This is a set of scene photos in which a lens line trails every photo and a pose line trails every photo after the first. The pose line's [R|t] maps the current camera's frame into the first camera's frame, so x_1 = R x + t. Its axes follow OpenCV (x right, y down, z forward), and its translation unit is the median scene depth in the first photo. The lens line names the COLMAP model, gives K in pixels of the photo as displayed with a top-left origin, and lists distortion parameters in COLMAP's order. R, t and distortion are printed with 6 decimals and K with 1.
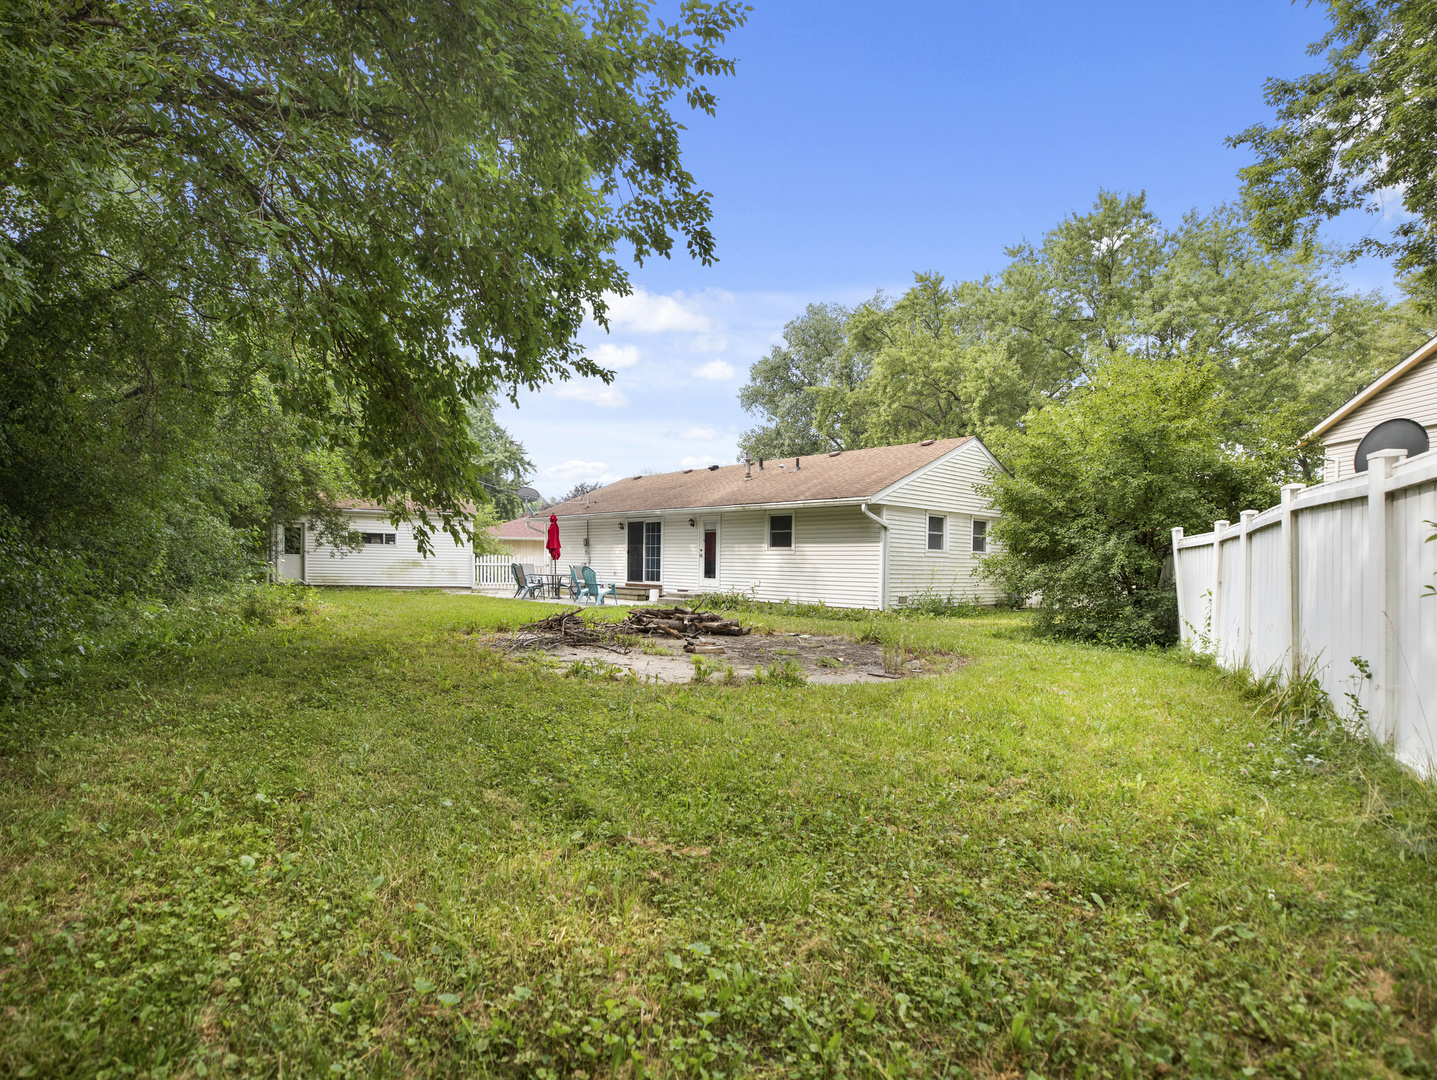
lens RADIAL K [[807.8, 0, 736.8], [0, 807.8, 544.9], [0, 0, 1]] dist [-0.005824, -0.000771]
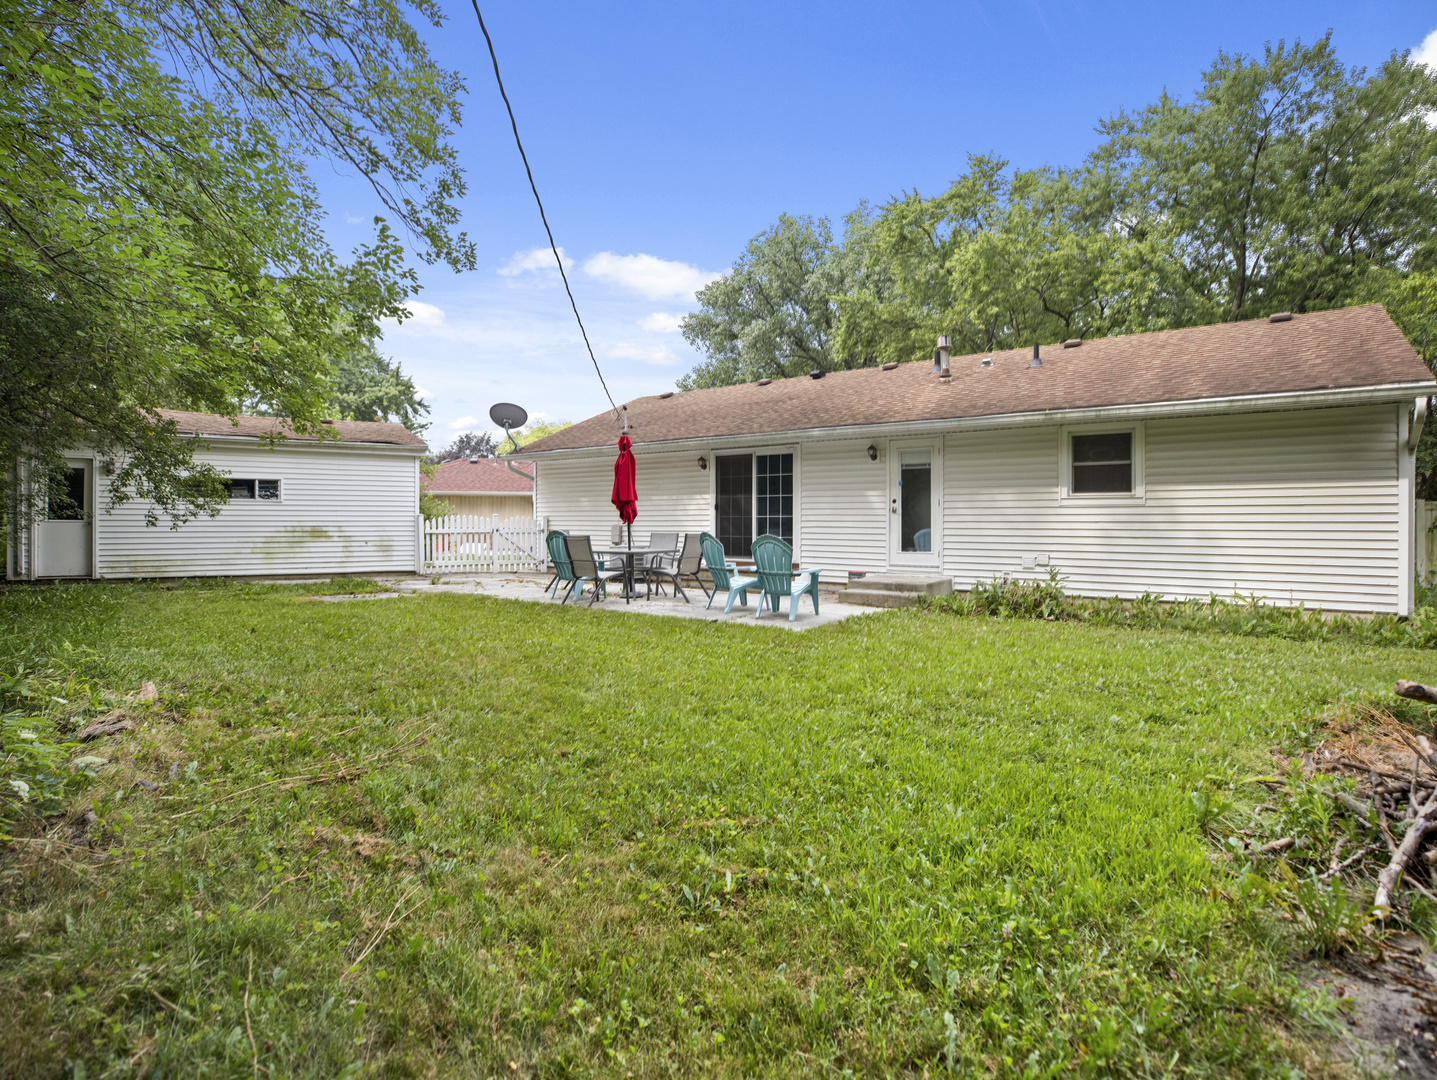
lens RADIAL K [[726.8, 0, 715.8], [0, 726.8, 512.2], [0, 0, 1]] dist [-0.013265, -0.000096]
pose [[0.980931, -0.014624, 0.193808, -0.246473], [0.011816, 0.999808, 0.015634, 0.004513], [-0.193999, -0.013046, 0.980915, 0.495472]]
